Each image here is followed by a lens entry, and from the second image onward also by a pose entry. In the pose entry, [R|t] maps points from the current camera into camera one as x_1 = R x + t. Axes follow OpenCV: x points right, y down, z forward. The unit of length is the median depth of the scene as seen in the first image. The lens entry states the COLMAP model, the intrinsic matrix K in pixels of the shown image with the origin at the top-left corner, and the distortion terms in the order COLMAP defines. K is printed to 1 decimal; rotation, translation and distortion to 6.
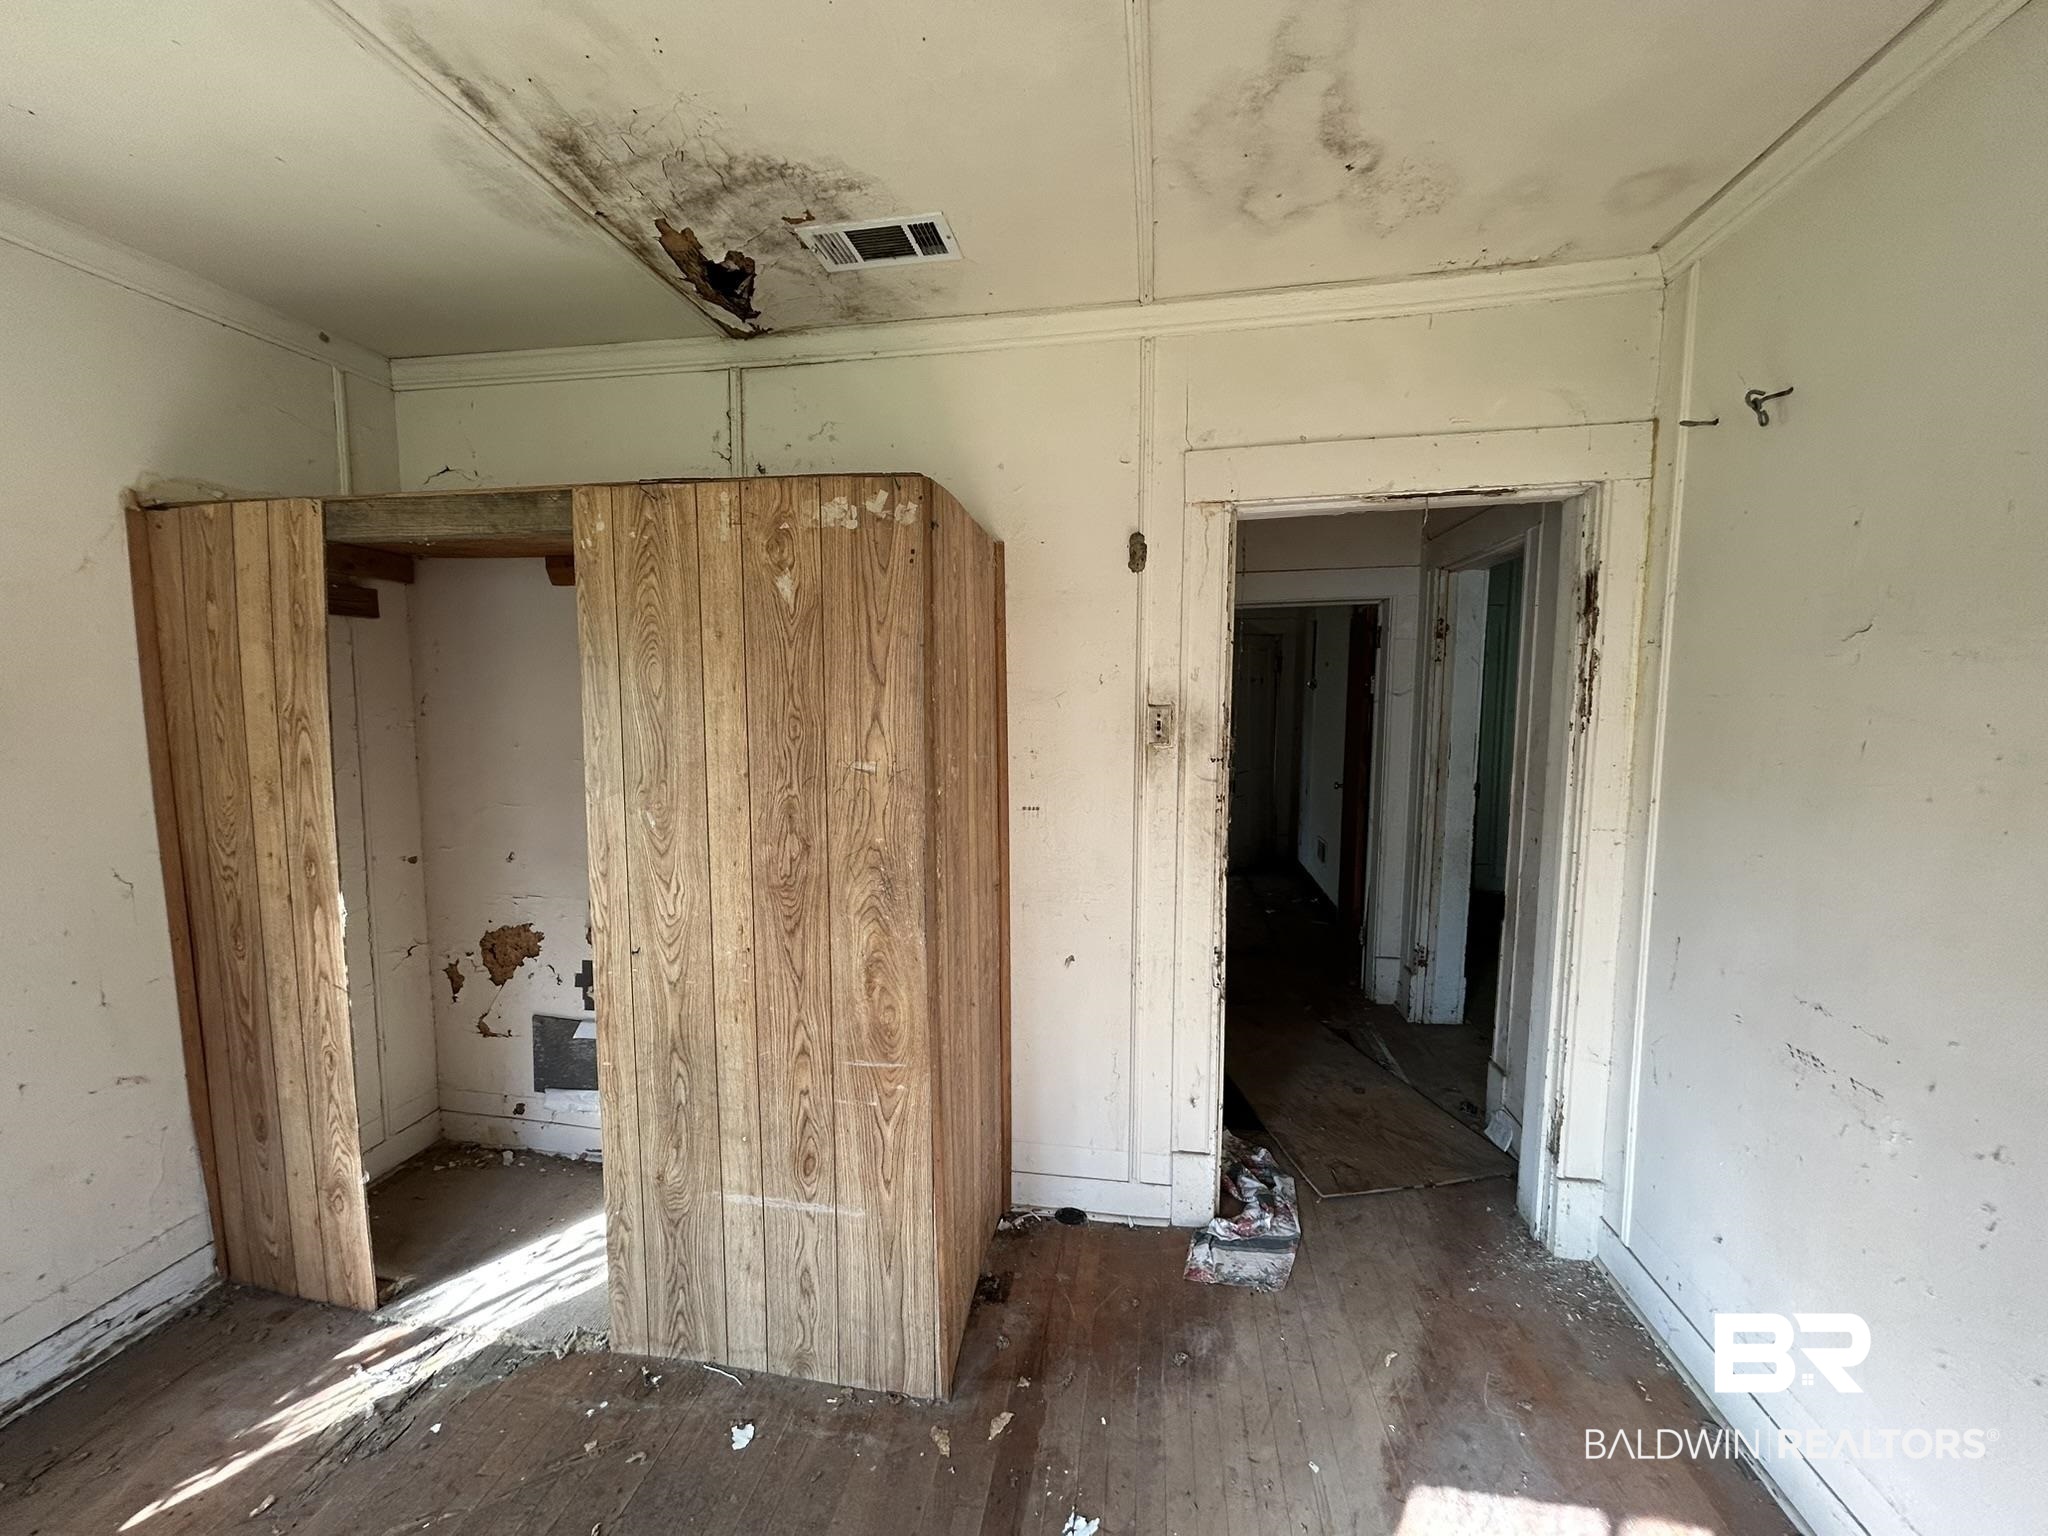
lens RADIAL K [[826.2, 0, 1022.6], [0, 826.2, 766.0], [0, 0, 1]] dist [-0.000612, -0.000129]
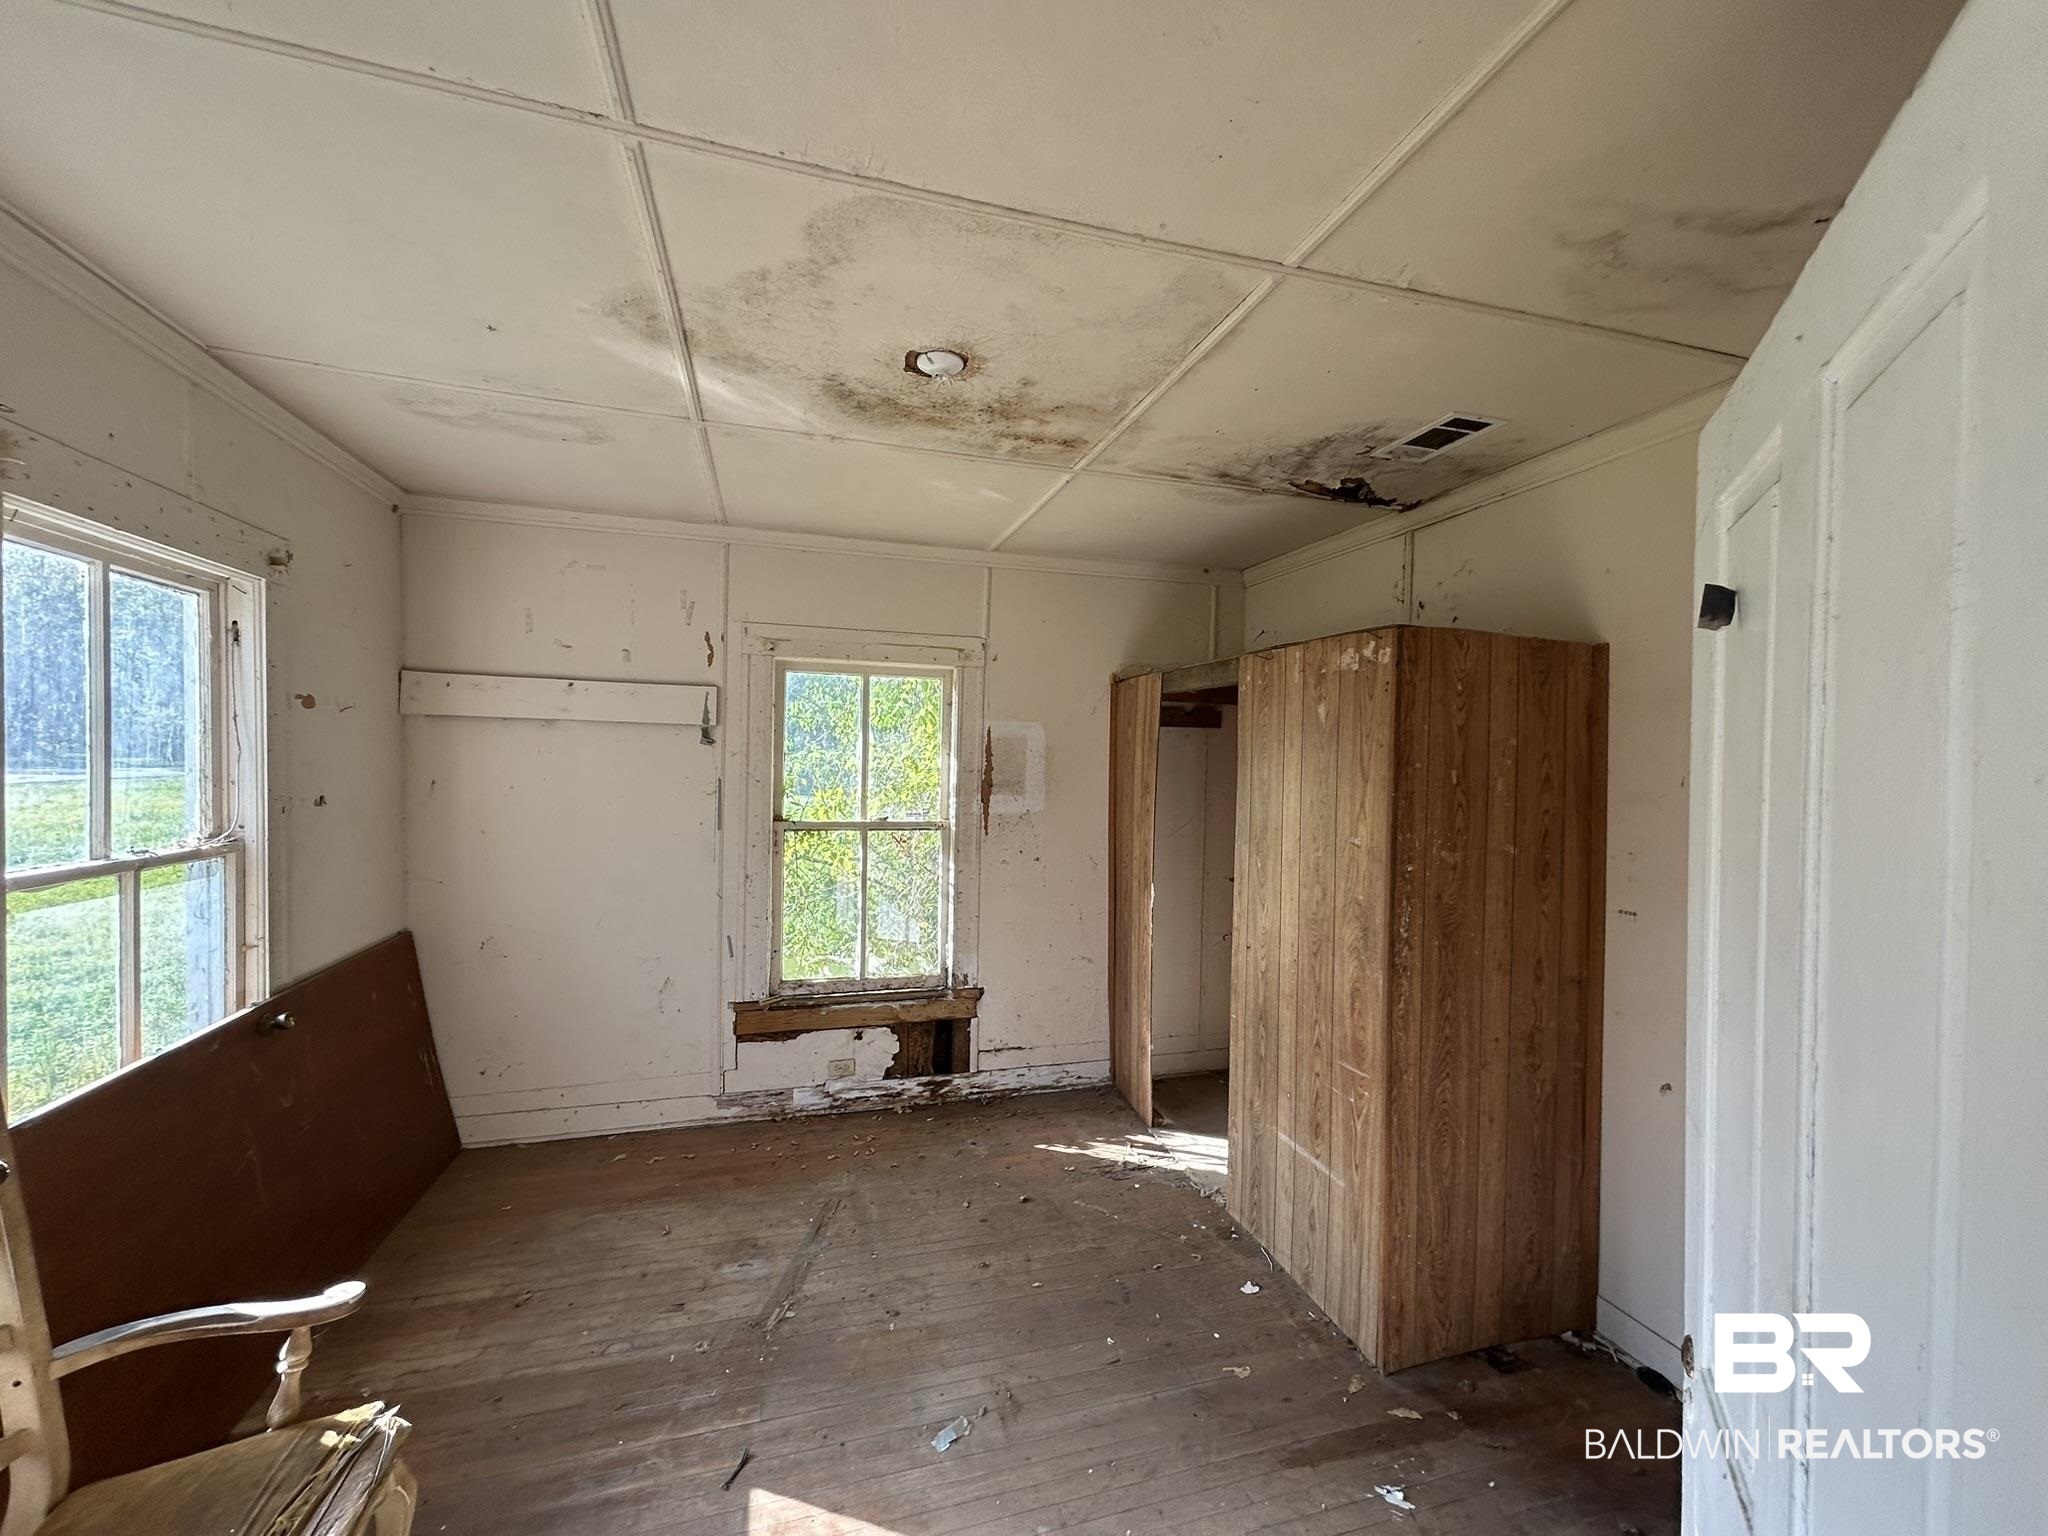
lens RADIAL K [[826.2, 0, 1026.8], [0, 826.2, 770.1], [0, 0, 1]] dist [-0.000612, -0.000129]
pose [[0.436821, 0.025668, -0.899182, 0.738110], [-0.100930, 0.994679, -0.020637, -0.030919], [0.893868, 0.099769, 0.437087, -0.080649]]
